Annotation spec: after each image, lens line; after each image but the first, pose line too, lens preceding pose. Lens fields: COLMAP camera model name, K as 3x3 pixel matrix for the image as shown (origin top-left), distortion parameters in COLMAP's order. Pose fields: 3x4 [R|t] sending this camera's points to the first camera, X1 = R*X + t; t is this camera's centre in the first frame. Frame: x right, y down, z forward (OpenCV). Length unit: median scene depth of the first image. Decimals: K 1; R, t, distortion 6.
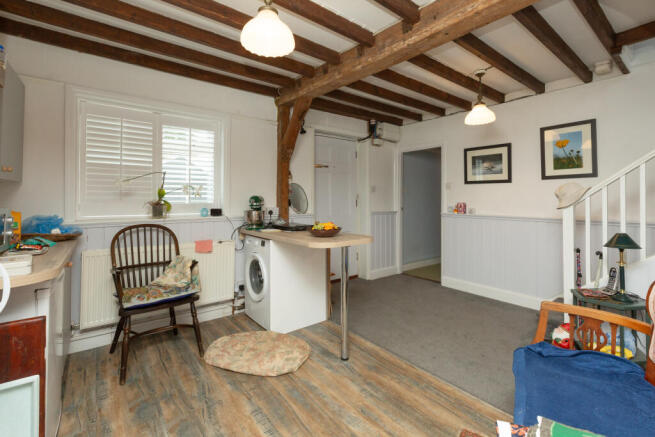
lens RADIAL K [[296.3, 0, 335.0], [0, 296.3, 196.3], [0, 0, 1]] dist [-0.000013, 0.000126]
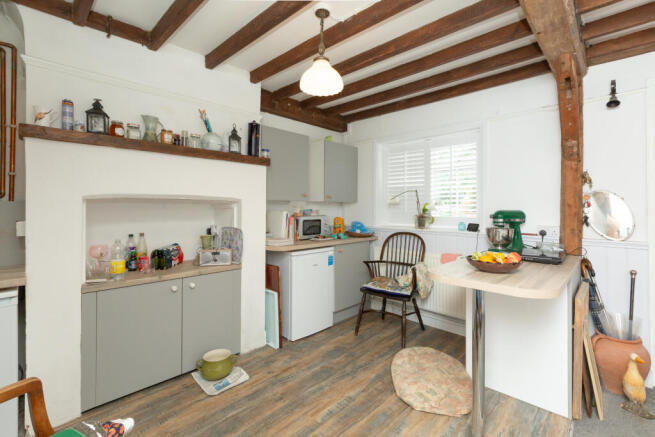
lens RADIAL K [[296.3, 0, 336.4], [0, 296.3, 208.6], [0, 0, 1]] dist [-0.000013, 0.000126]
pose [[0.143360, 0.007163, -0.989645, 0.682479], [0.001675, 0.999971, 0.007481, -0.020232], [0.989669, -0.002730, 0.143343, 0.616788]]
